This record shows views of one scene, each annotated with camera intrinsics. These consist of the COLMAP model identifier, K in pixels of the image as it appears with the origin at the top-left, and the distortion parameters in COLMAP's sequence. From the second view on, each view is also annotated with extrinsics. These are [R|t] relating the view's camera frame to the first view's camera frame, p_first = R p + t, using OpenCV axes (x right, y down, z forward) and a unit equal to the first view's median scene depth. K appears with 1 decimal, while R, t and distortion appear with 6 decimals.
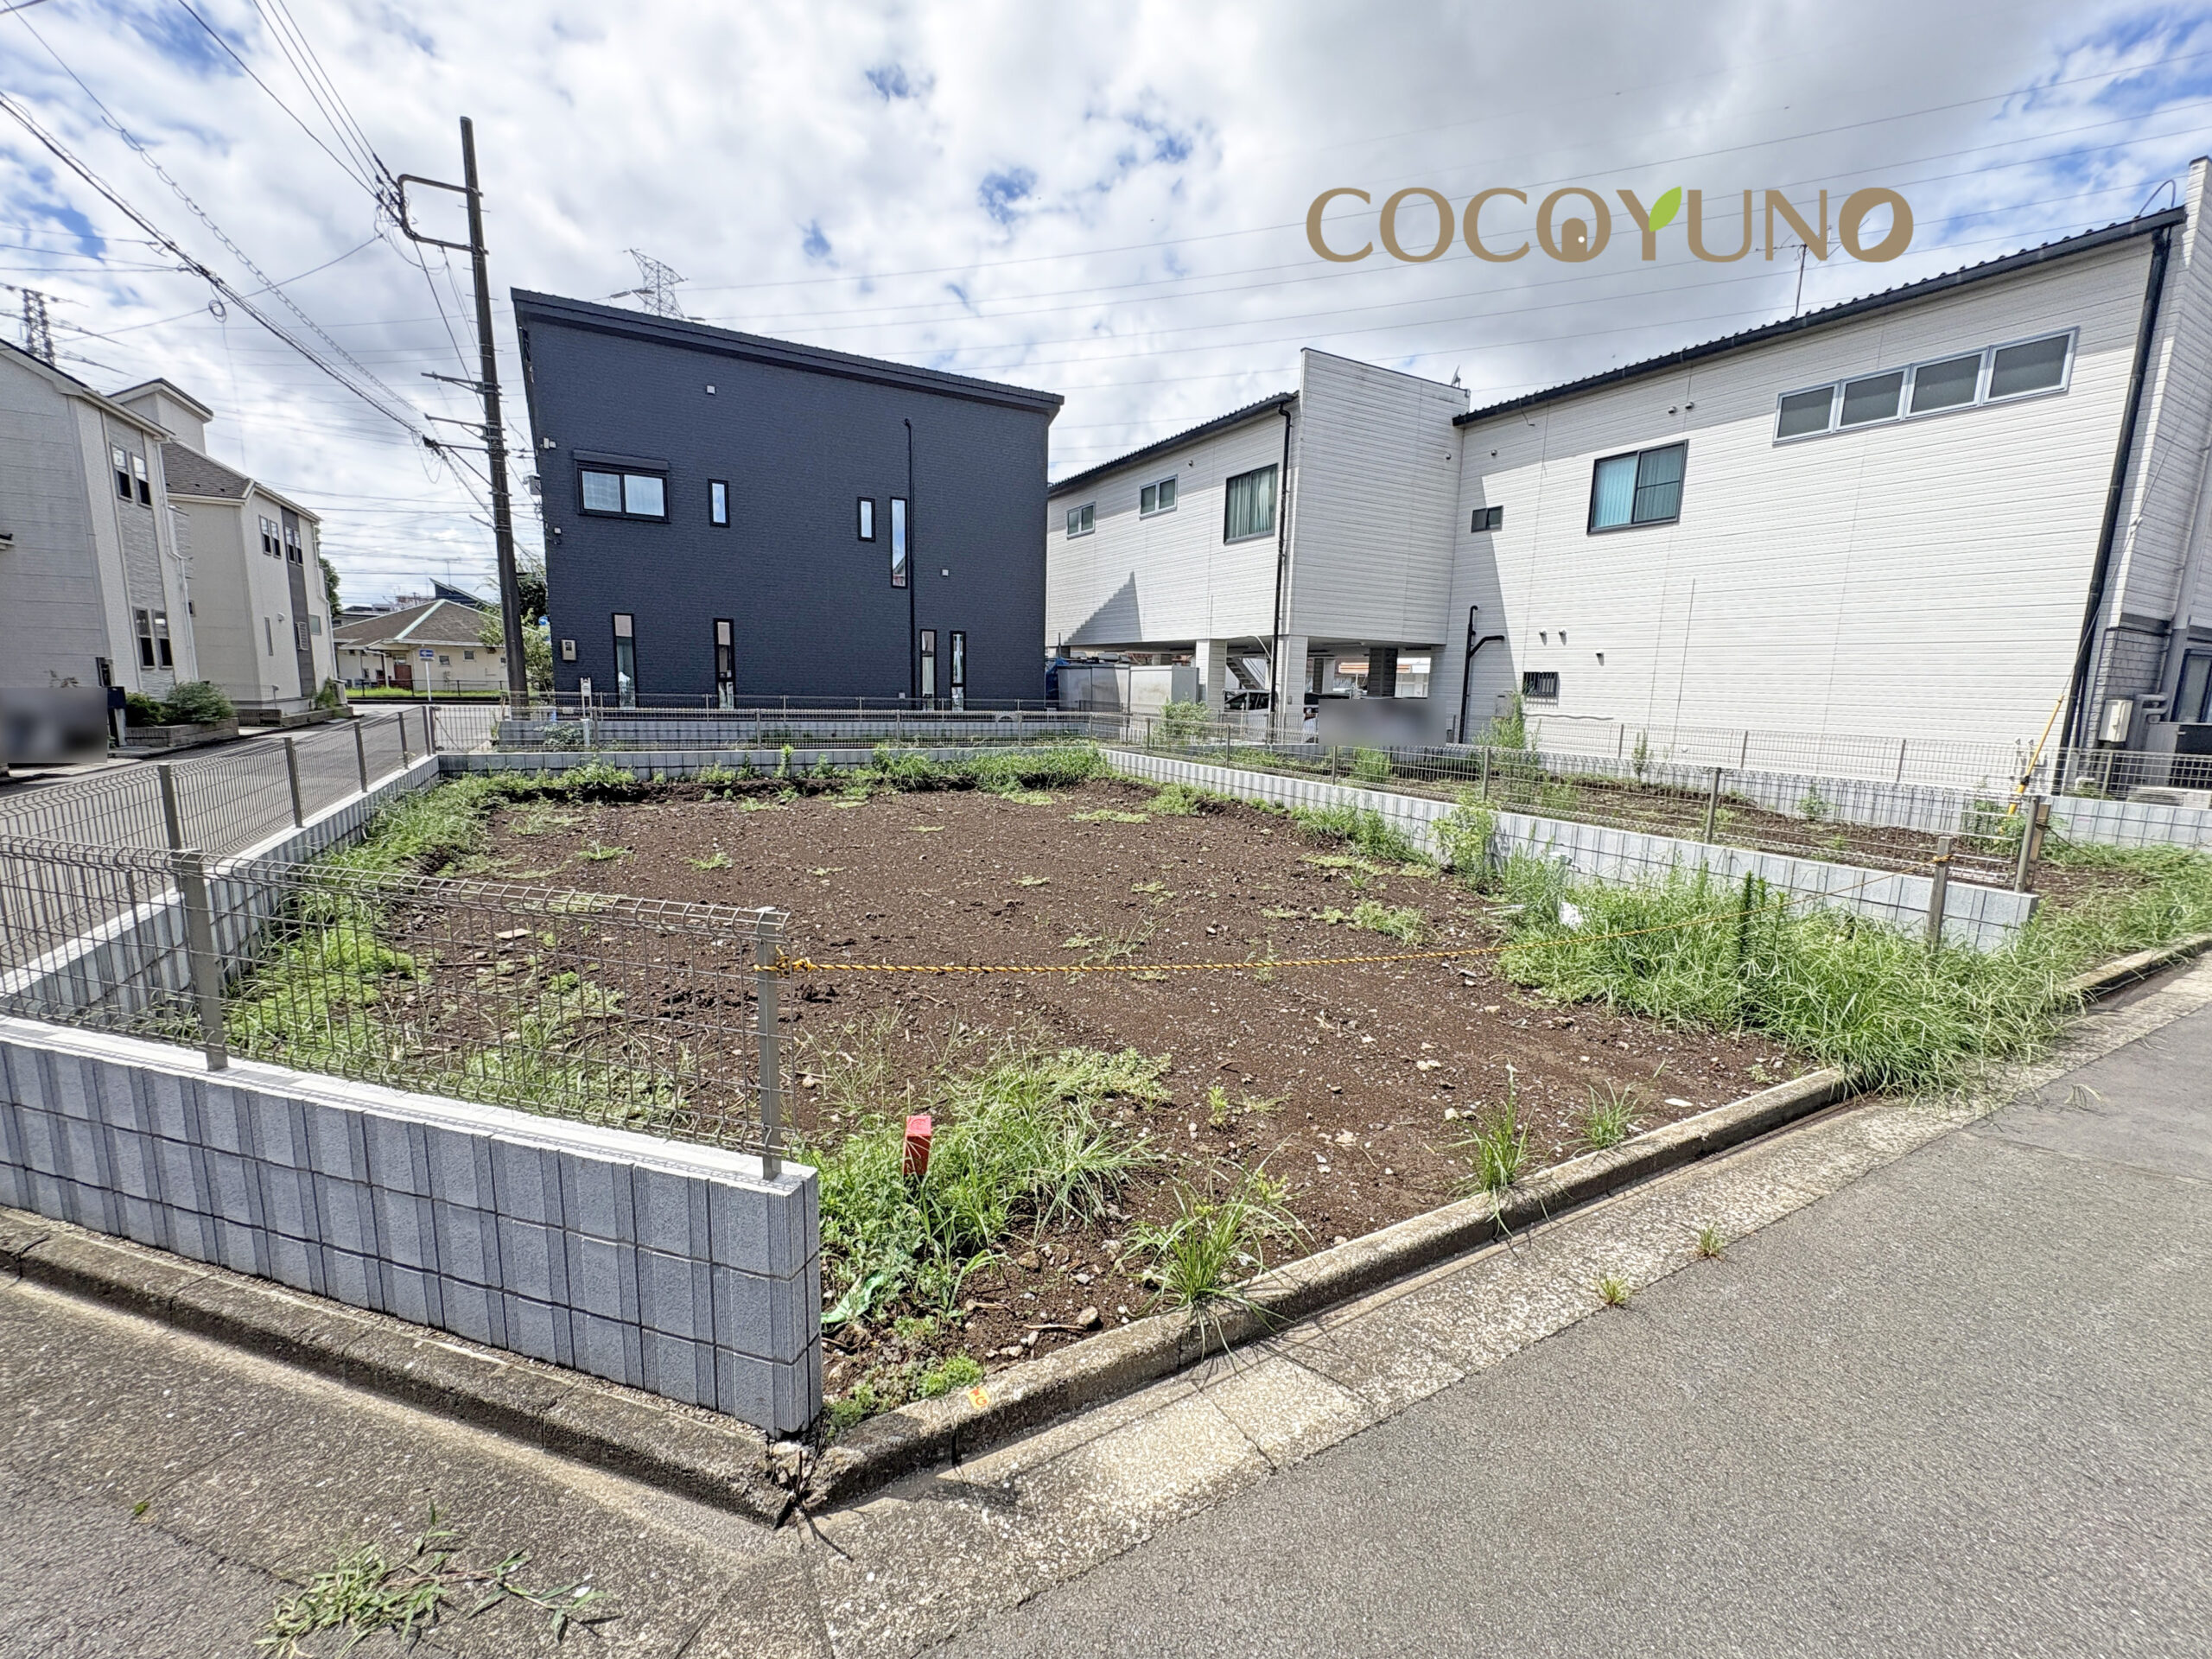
lens RADIAL K [[881.1, 0, 1104.9], [0, 881.1, 847.8], [0, 0, 1]] dist [0.000621, 0.000085]
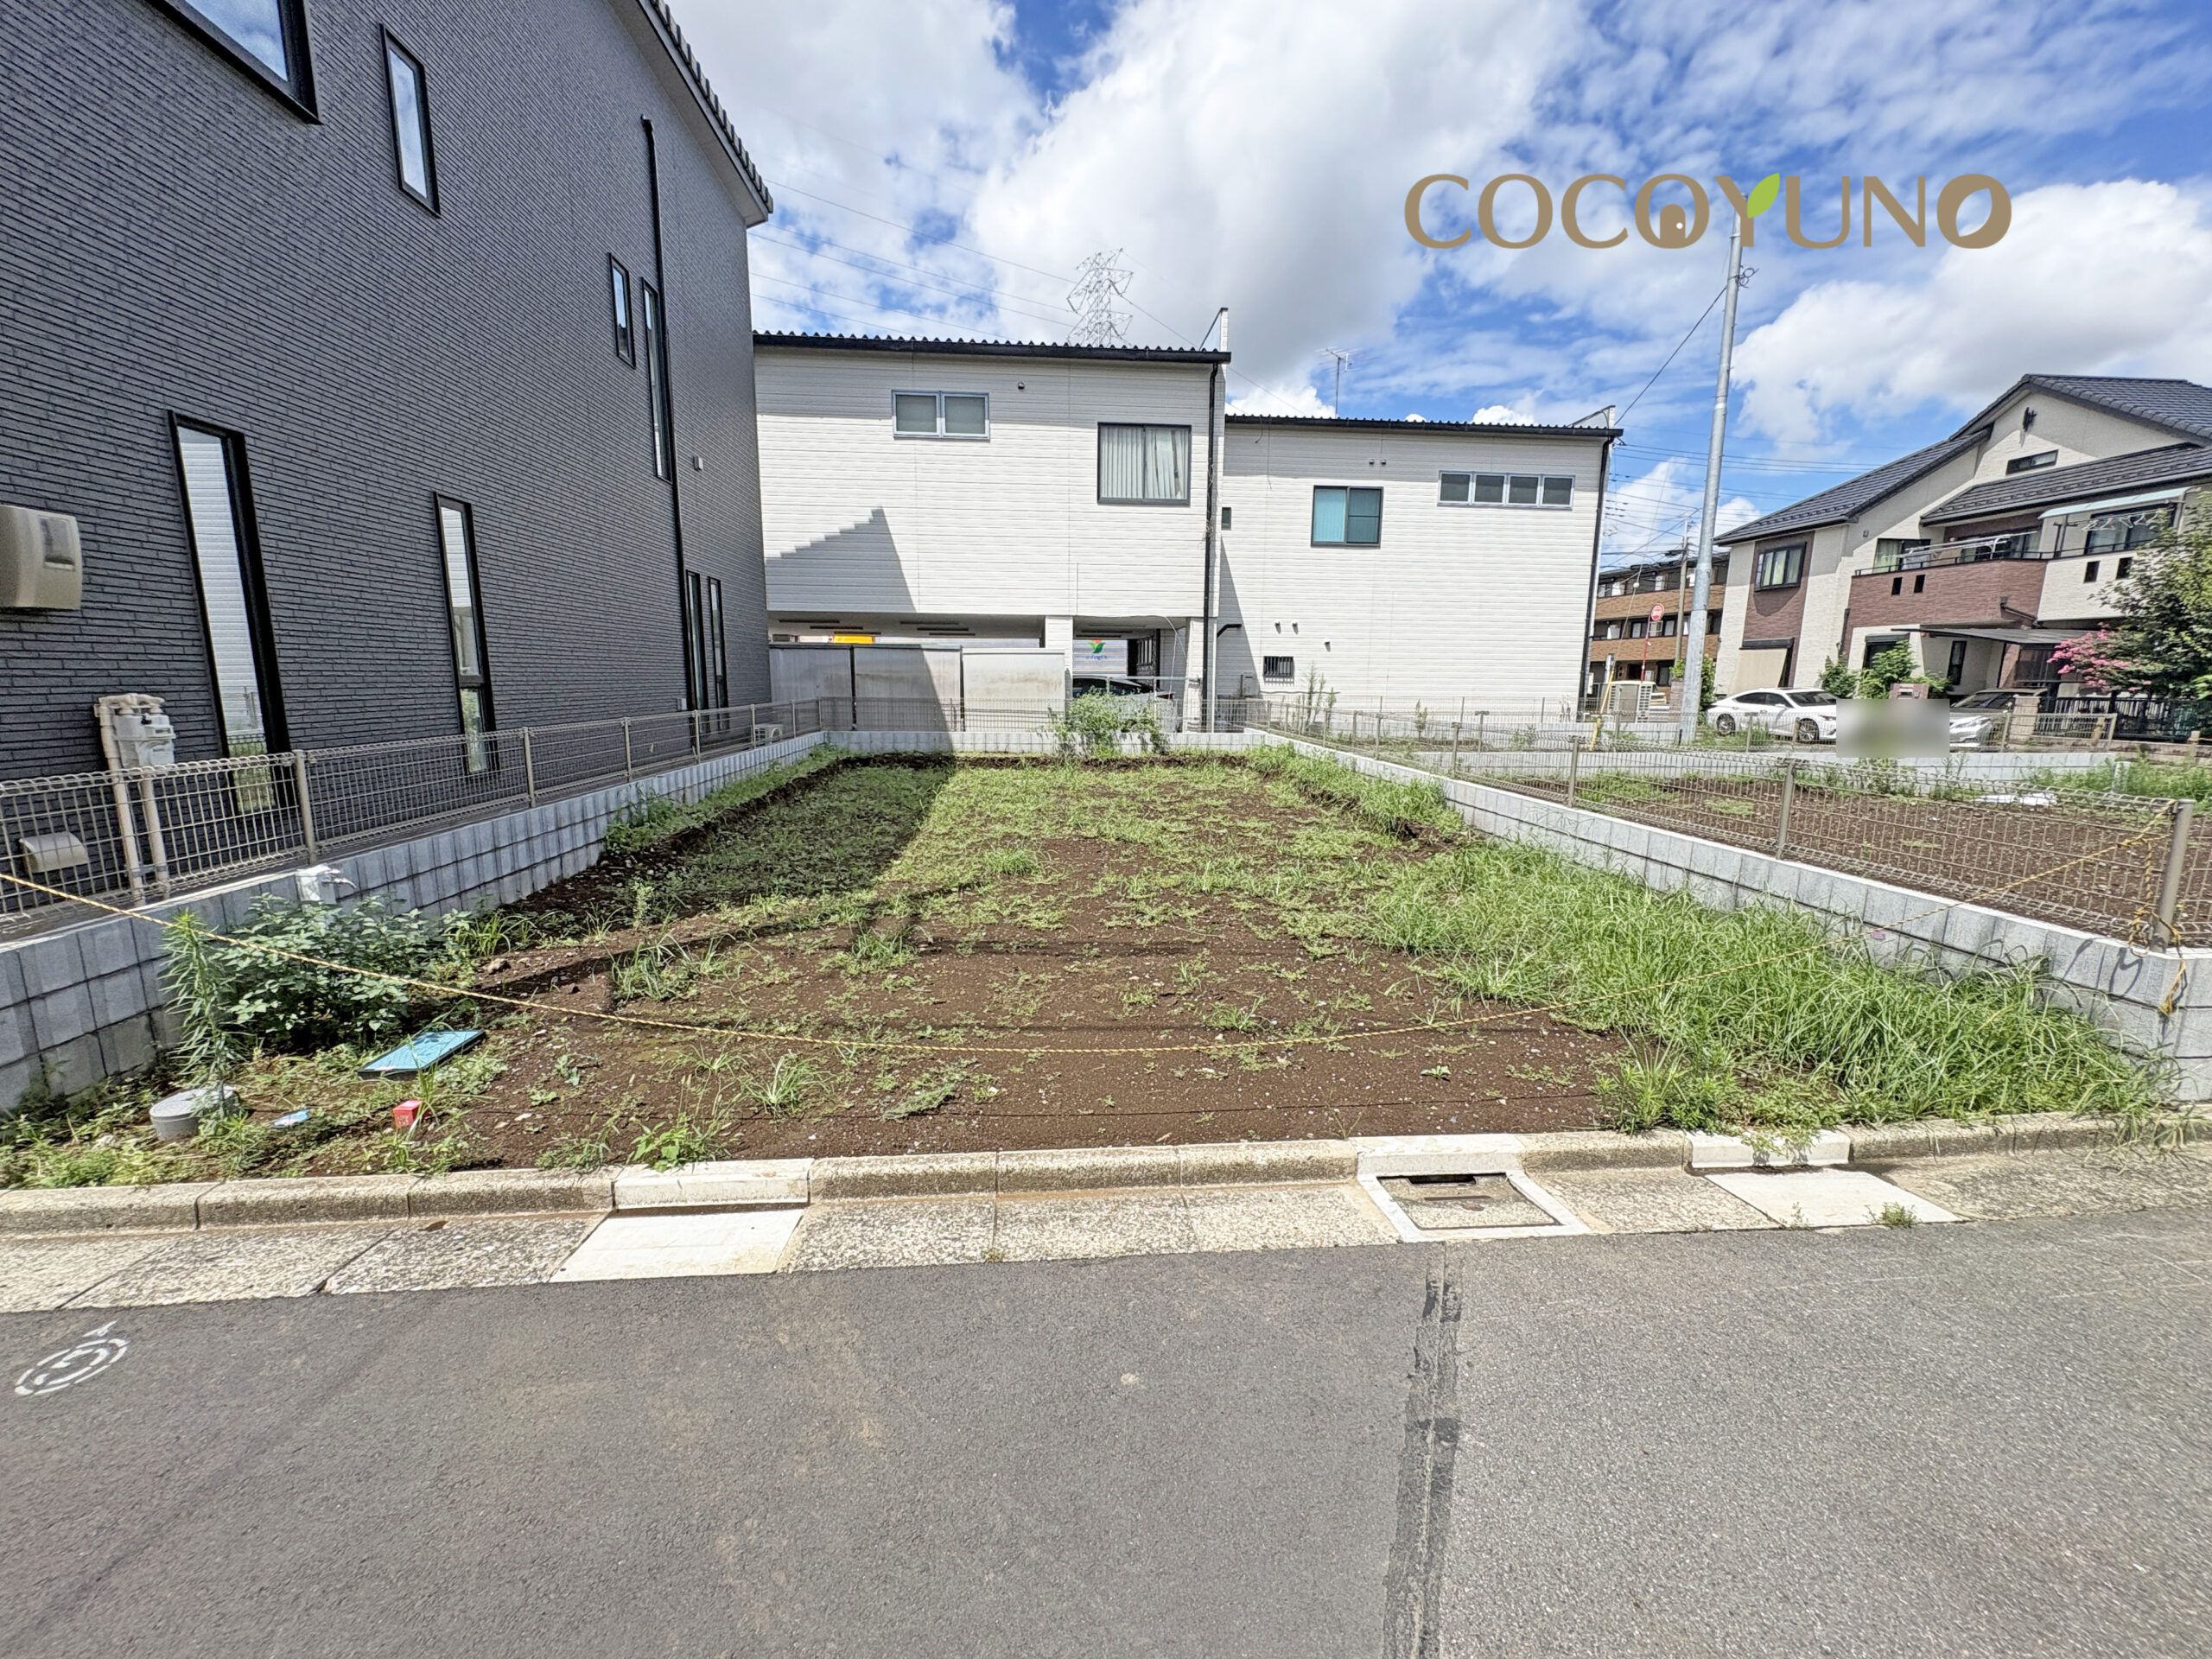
lens RADIAL K [[881.1, 0, 1105.3], [0, 881.1, 830.0], [0, 0, 1]] dist [0.000621, 0.000085]
pose [[0.398286, -0.180553, 0.899316, -1.124875], [0.172431, 0.977694, 0.119923, -0.244780], [-0.900908, 0.107306, 0.420535, 1.175363]]
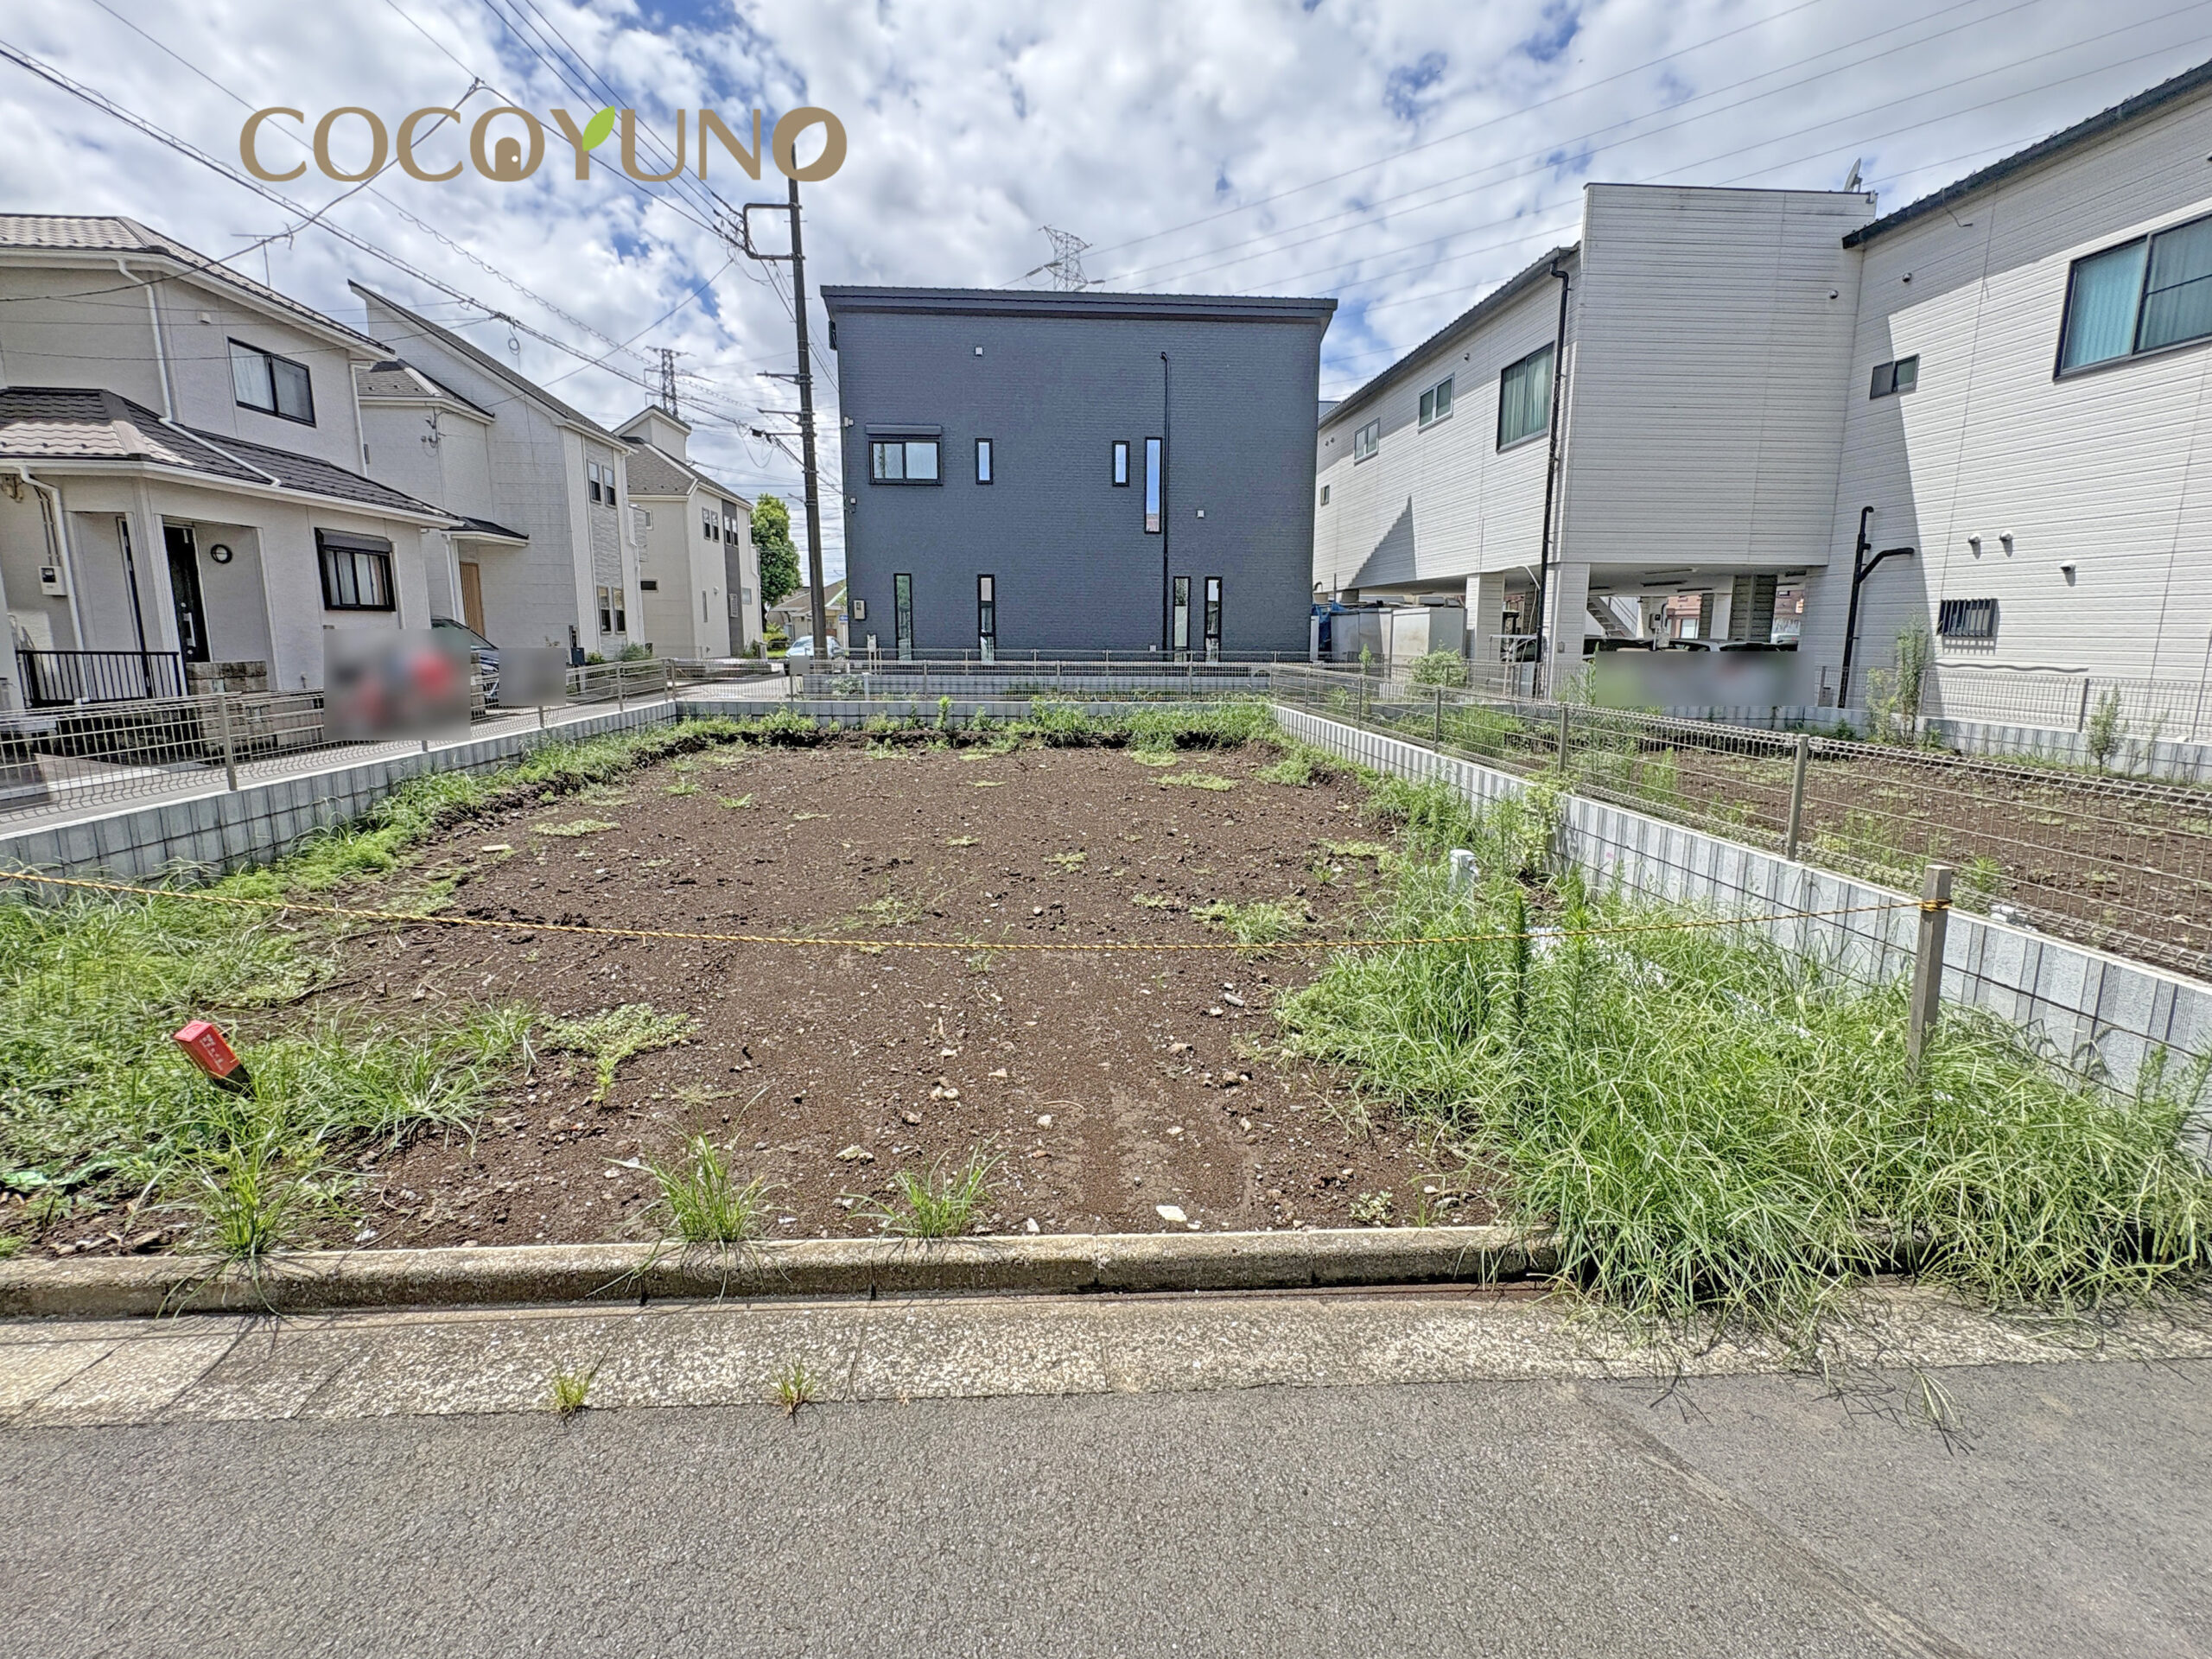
lens RADIAL K [[955.4, 0, 1102.8], [0, 955.4, 822.3], [0, 0, 1]] dist [-0.000200, -0.000542]
pose [[0.902134, 0.067468, -0.426148, 0.302863], [-0.065276, 0.997671, 0.019767, -0.007856], [0.426489, 0.009984, 0.904438, 0.102810]]
